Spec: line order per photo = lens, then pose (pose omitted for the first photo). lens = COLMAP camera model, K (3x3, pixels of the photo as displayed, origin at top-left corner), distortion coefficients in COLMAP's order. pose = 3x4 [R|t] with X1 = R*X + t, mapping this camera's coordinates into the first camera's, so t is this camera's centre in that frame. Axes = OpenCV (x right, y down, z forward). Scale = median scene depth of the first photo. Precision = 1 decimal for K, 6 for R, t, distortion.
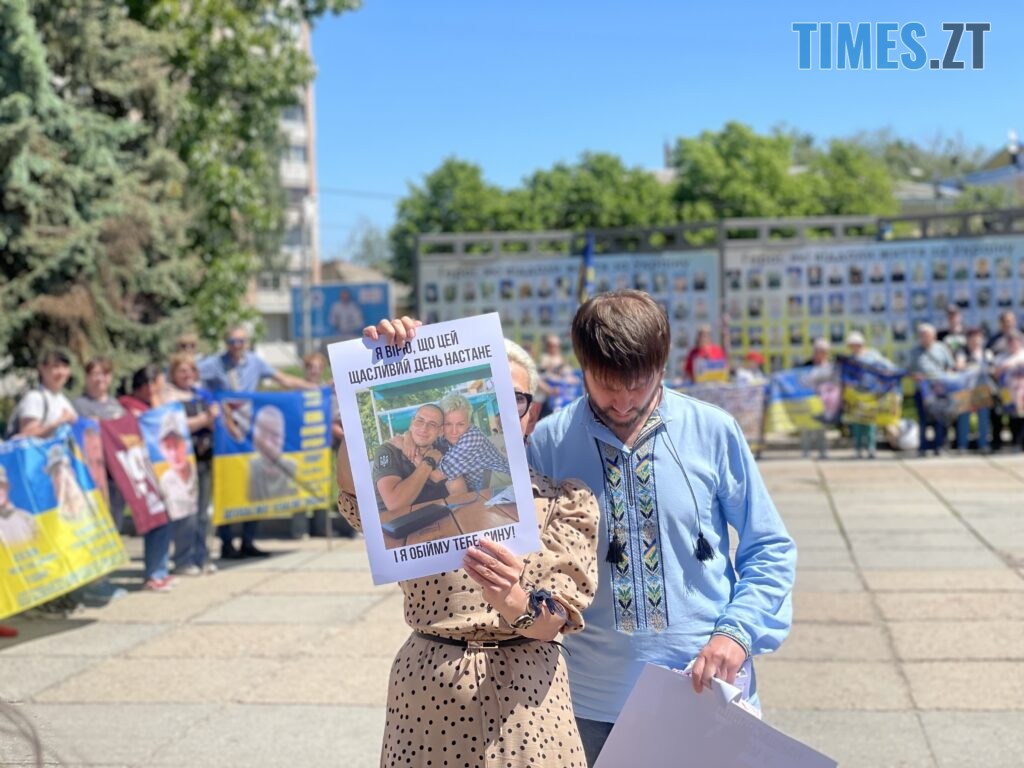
lens RADIAL K [[1543.7, 0, 513.3], [0, 1543.7, 379.2], [0, 0, 1]] dist [0.112163, 0.000000]
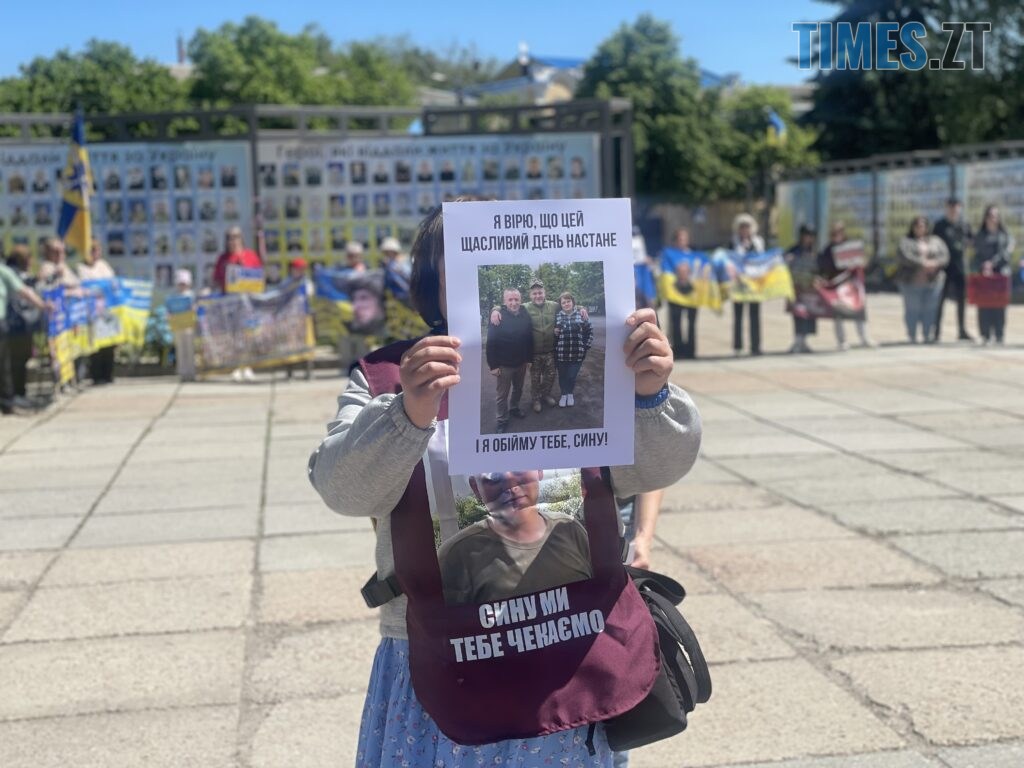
lens RADIAL K [[1543.7, 0, 510.7], [0, 1543.7, 377.9], [0, 0, 1]] dist [0.112163, 0.000000]
pose [[0.953931, -0.024949, 0.298988, 0.007495], [0.007398, 0.998190, 0.059690, -0.000811], [-0.299936, -0.054729, 0.952388, 0.109301]]
